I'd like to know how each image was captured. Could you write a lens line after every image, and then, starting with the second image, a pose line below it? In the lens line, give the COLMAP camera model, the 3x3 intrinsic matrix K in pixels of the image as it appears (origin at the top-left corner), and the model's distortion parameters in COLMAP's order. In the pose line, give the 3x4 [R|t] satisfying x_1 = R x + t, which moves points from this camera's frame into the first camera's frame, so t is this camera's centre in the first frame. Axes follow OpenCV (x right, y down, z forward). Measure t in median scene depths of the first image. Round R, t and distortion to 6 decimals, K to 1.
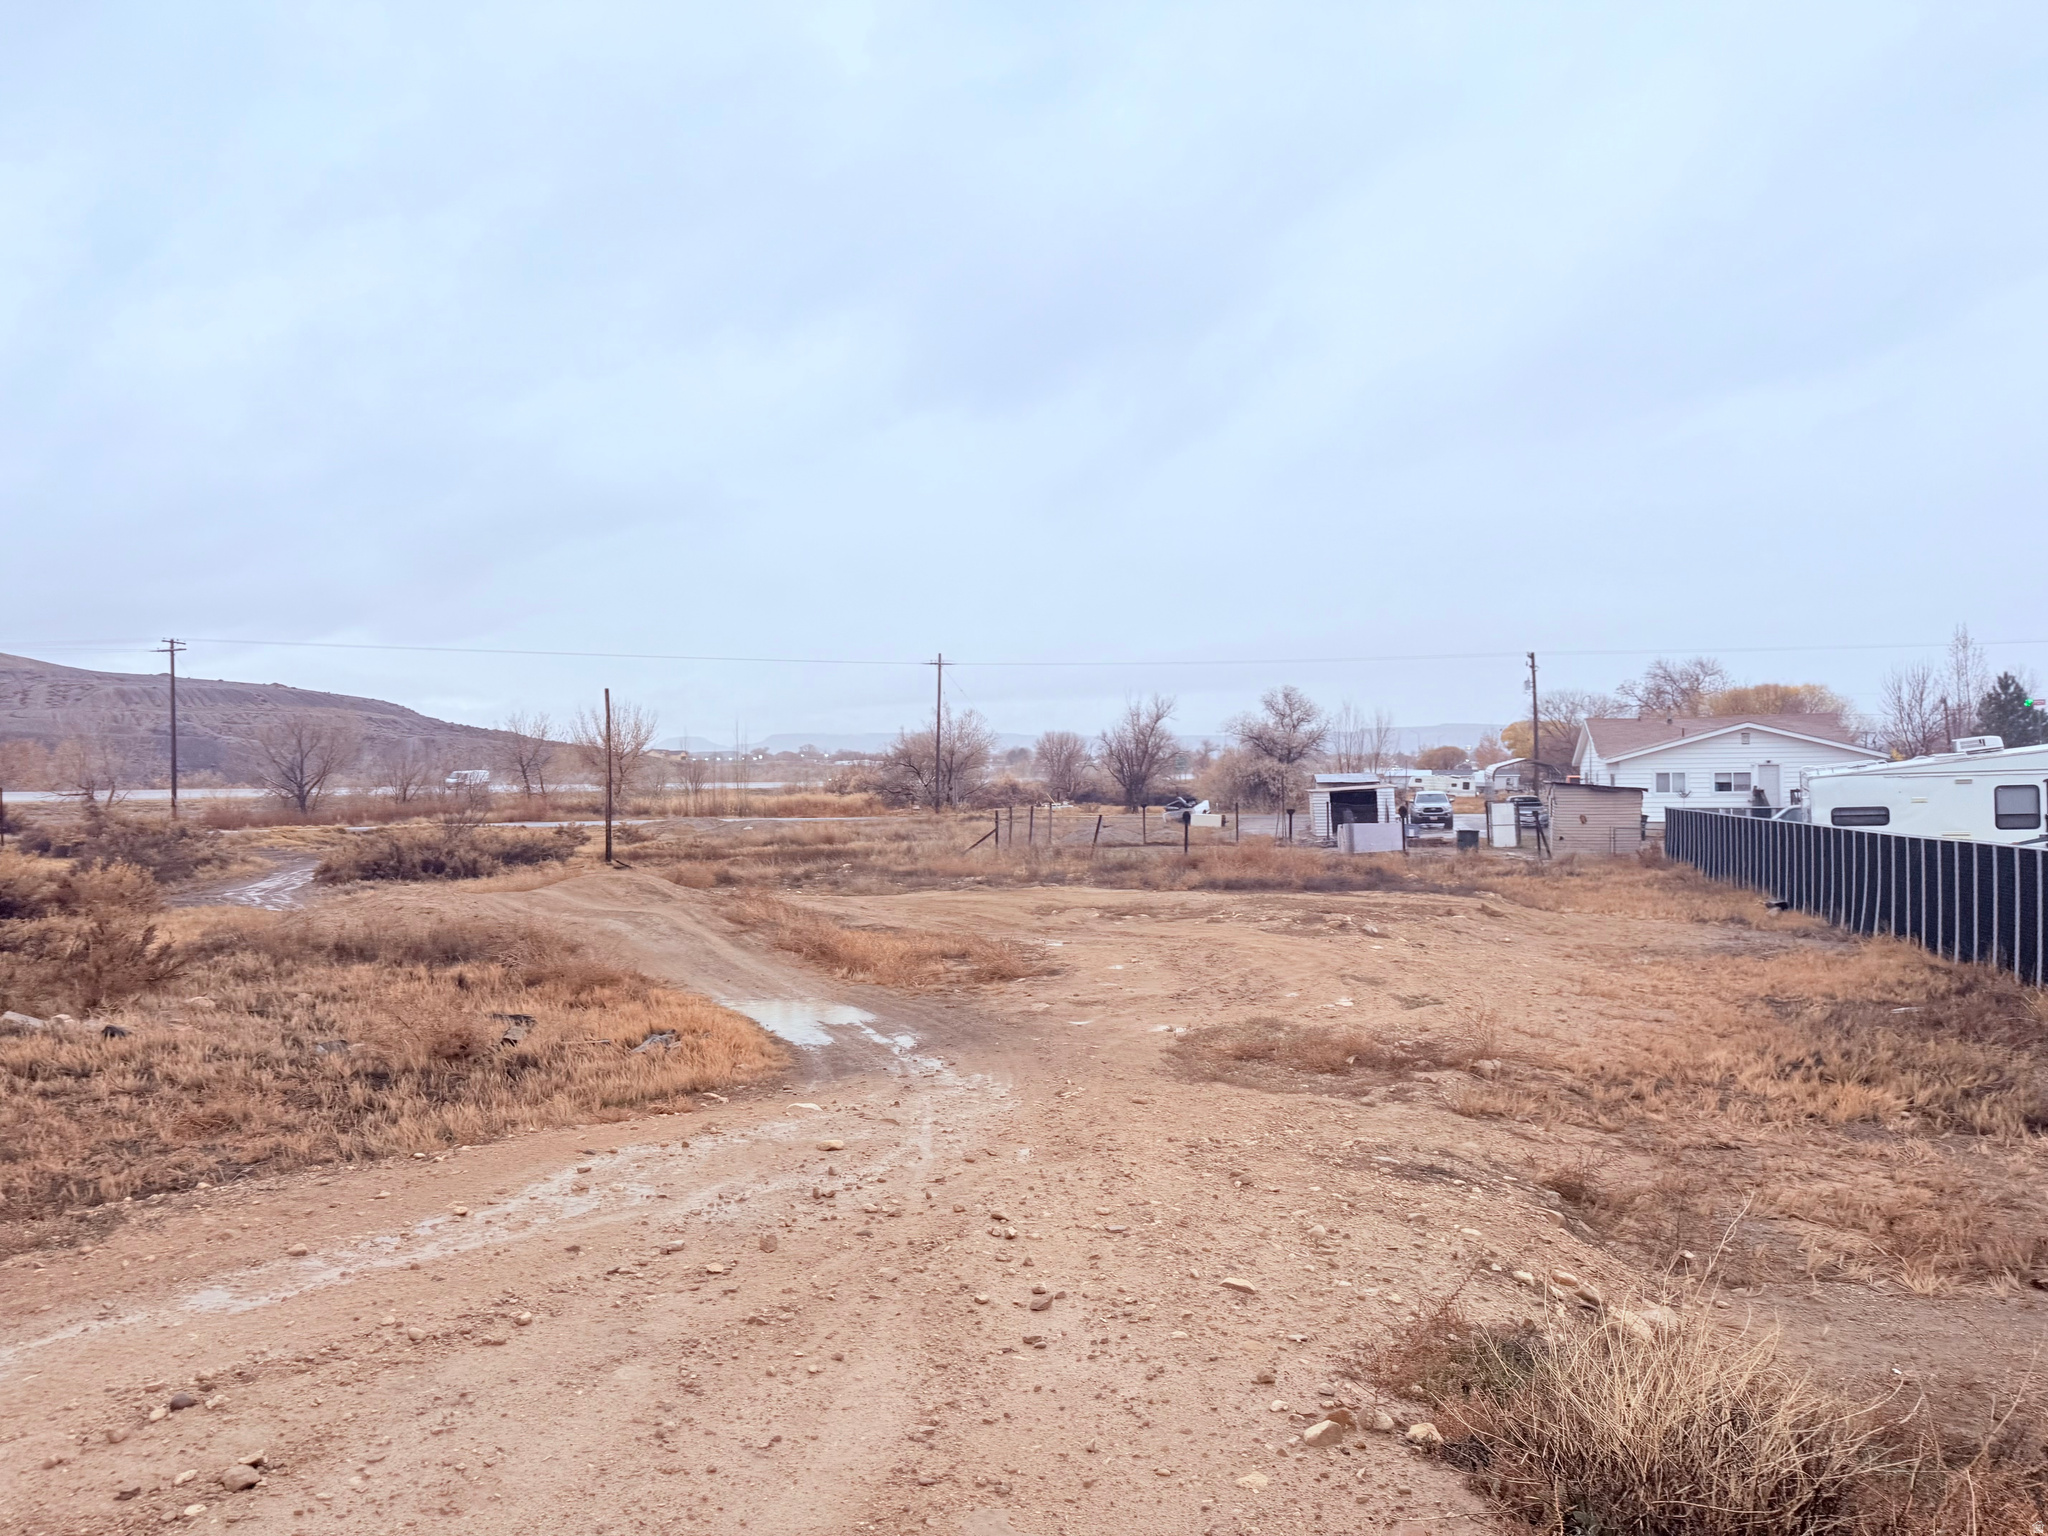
lens RADIAL K [[1434.7, 0, 1035.8], [0, 1434.7, 775.3], [0, 0, 1]] dist [0.073991, -0.092995]
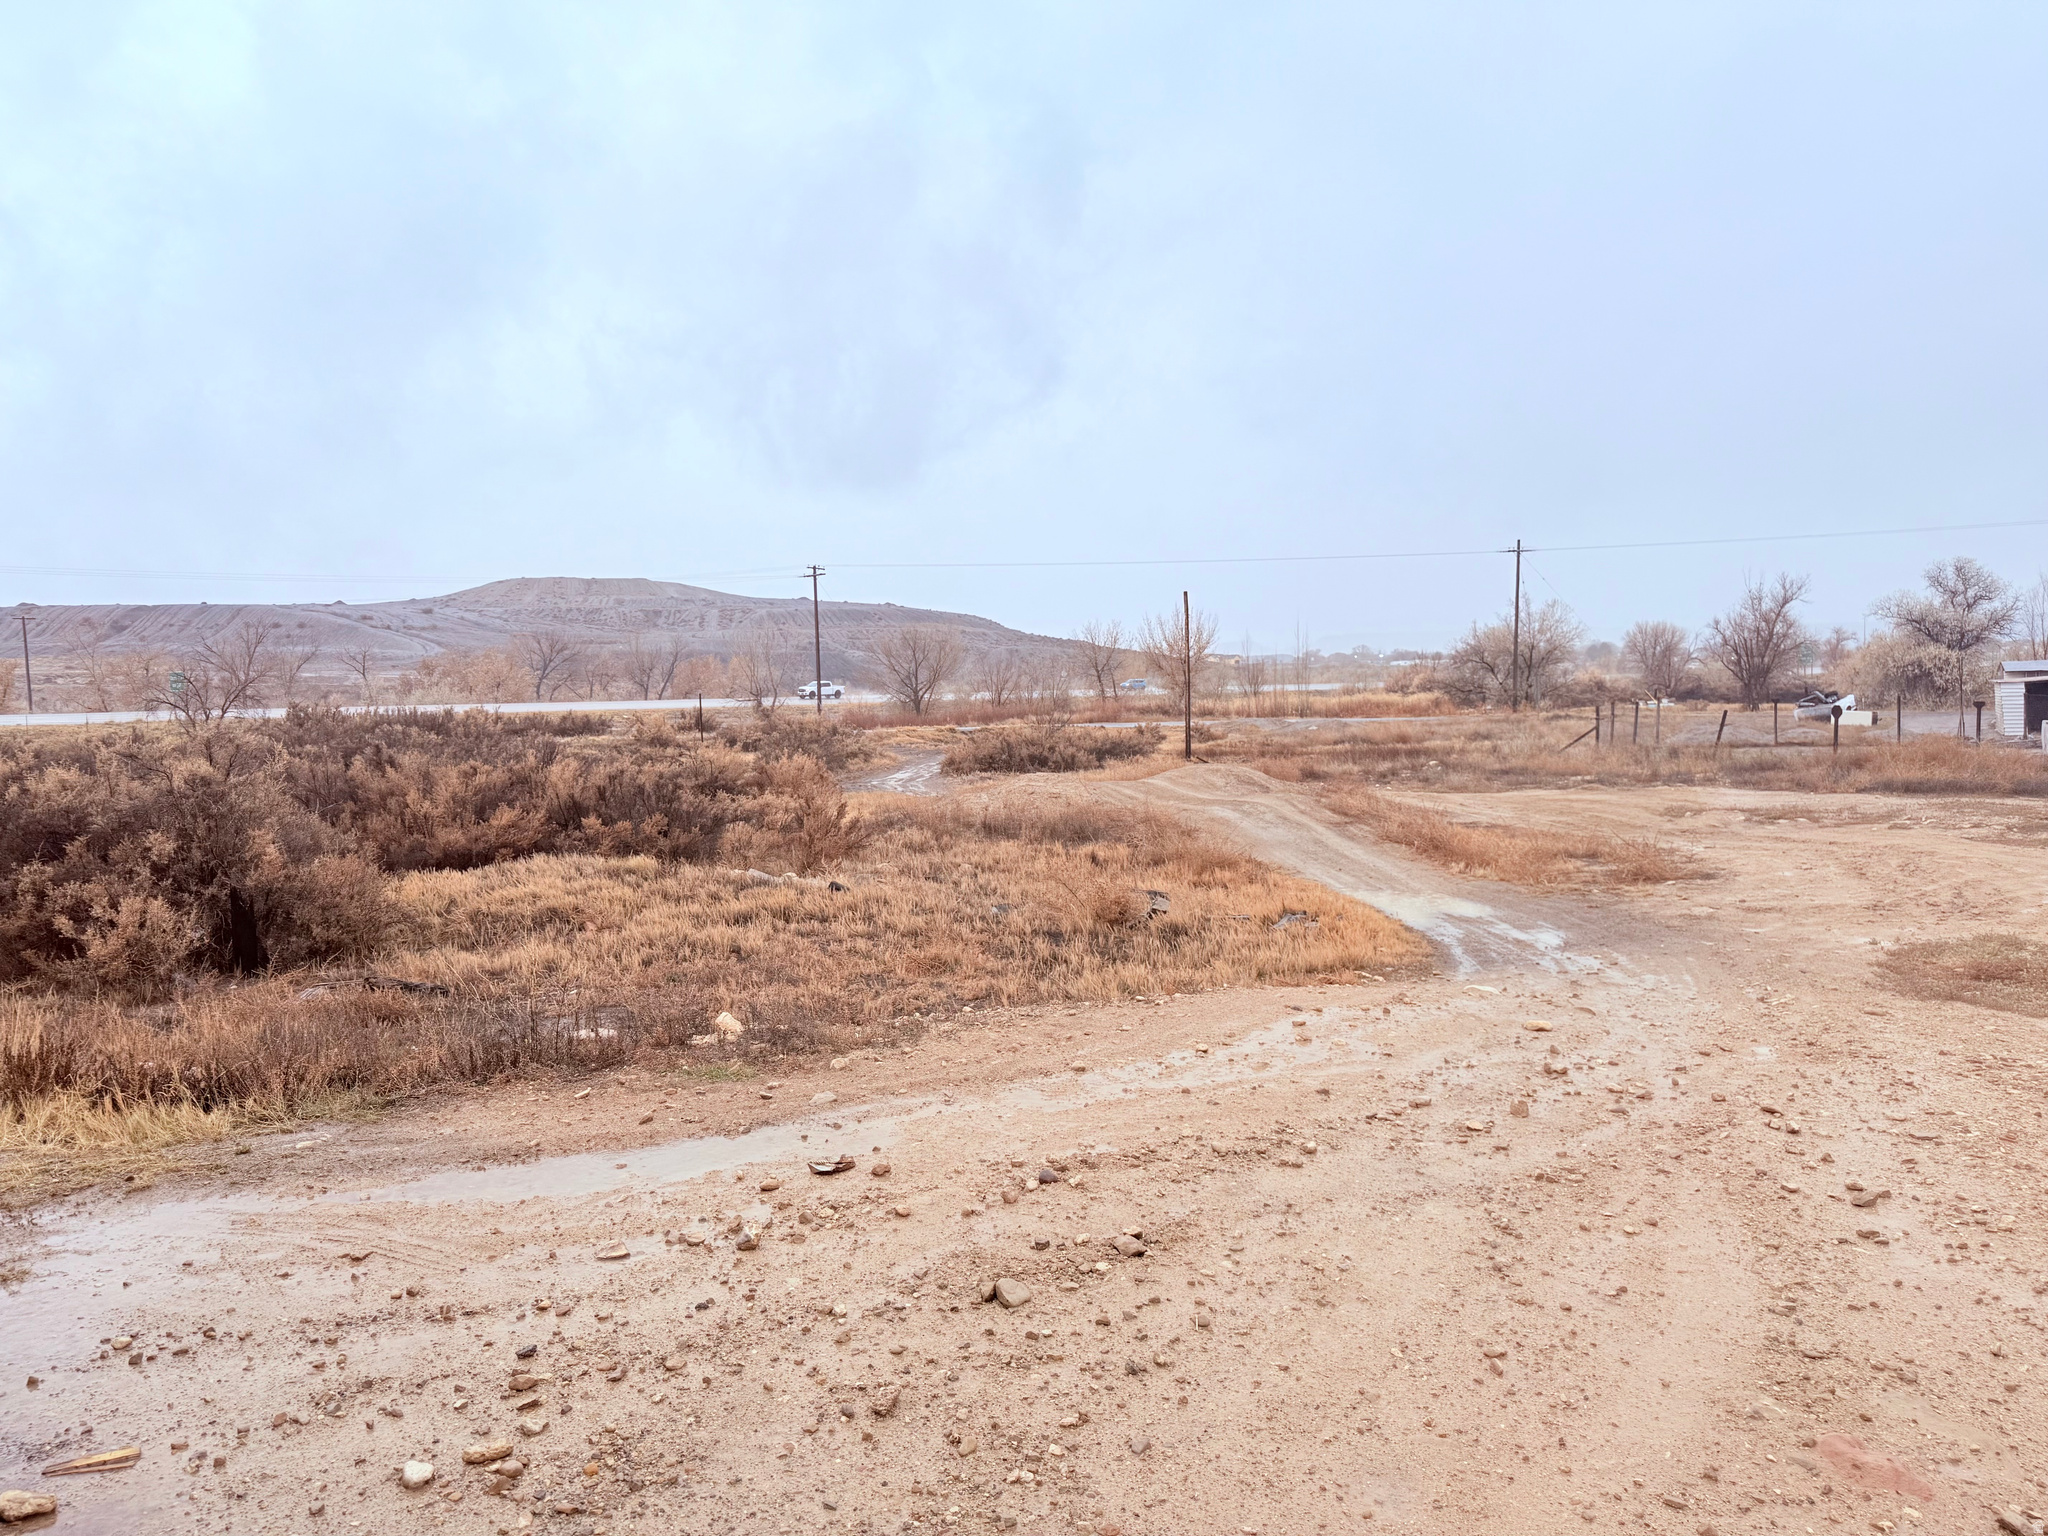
lens RADIAL K [[1434.7, 0, 1011.6], [0, 1434.7, 767.8], [0, 0, 1]] dist [0.073991, -0.092995]
pose [[0.922516, 0.009821, -0.385835, -0.032626], [0.014190, 0.998137, 0.059334, 0.007530], [0.385699, -0.060211, 0.920658, -0.006758]]
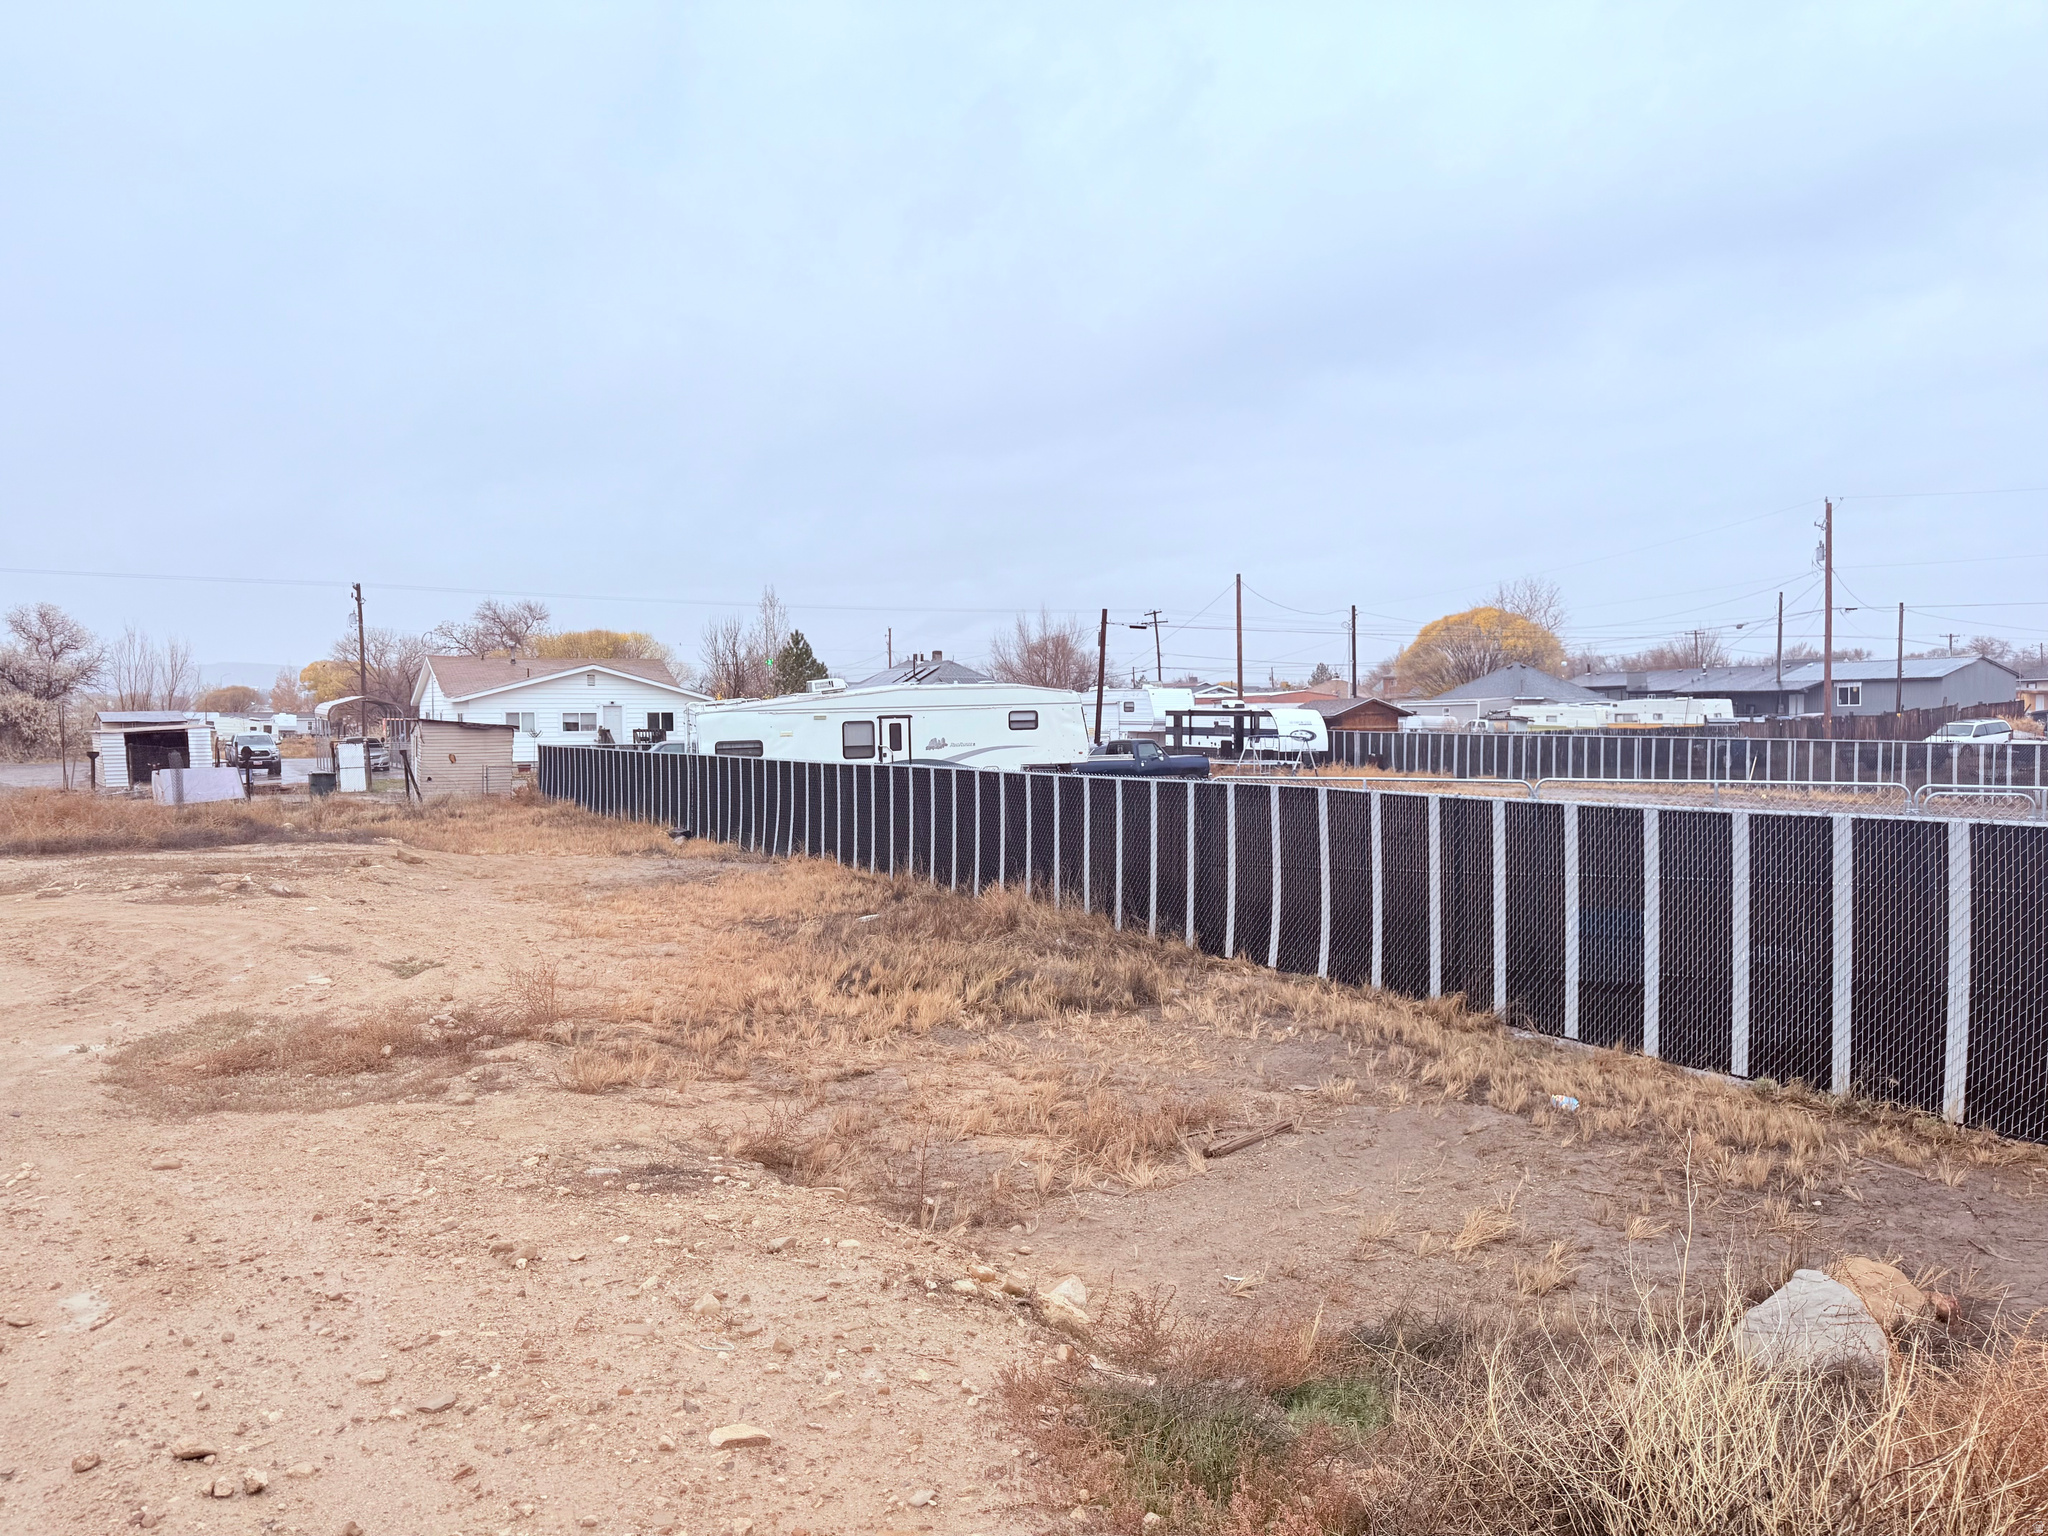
lens RADIAL K [[1434.7, 0, 1039.2], [0, 1434.7, 759.7], [0, 0, 1]] dist [0.073991, -0.092995]
pose [[0.705894, -0.015222, 0.708153, -0.050037], [-0.003666, 0.999677, 0.025143, 0.011619], [-0.708308, -0.020344, 0.705611, 0.117650]]
